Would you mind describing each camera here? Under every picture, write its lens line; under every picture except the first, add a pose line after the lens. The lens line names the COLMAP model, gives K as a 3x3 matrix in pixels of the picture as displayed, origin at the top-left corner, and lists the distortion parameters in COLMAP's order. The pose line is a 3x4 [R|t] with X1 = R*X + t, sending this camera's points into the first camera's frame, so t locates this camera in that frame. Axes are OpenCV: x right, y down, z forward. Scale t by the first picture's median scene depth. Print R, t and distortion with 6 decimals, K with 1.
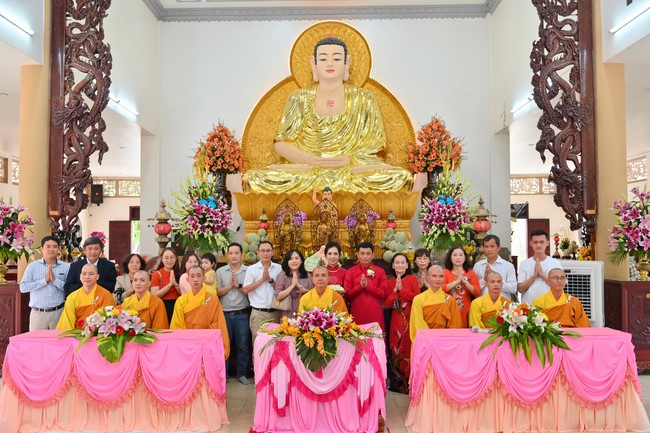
lens RADIAL K [[622.0, 0, 318.1], [0, 622.0, 217.6], [0, 0, 1]] dist [-0.029419, 0.000000]
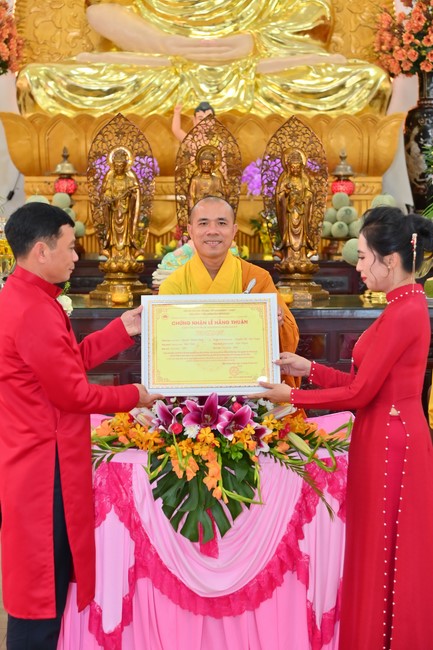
lens RADIAL K [[1022.3, 0, 181.4], [0, 1022.3, 324.7], [0, 0, 1]] dist [0.034224, 0.000000]
pose [[0.999671, 0.003775, 0.025378, -0.025090], [-0.006771, 0.992868, 0.119027, 0.028598], [-0.024747, -0.119160, 0.992567, 0.290015]]
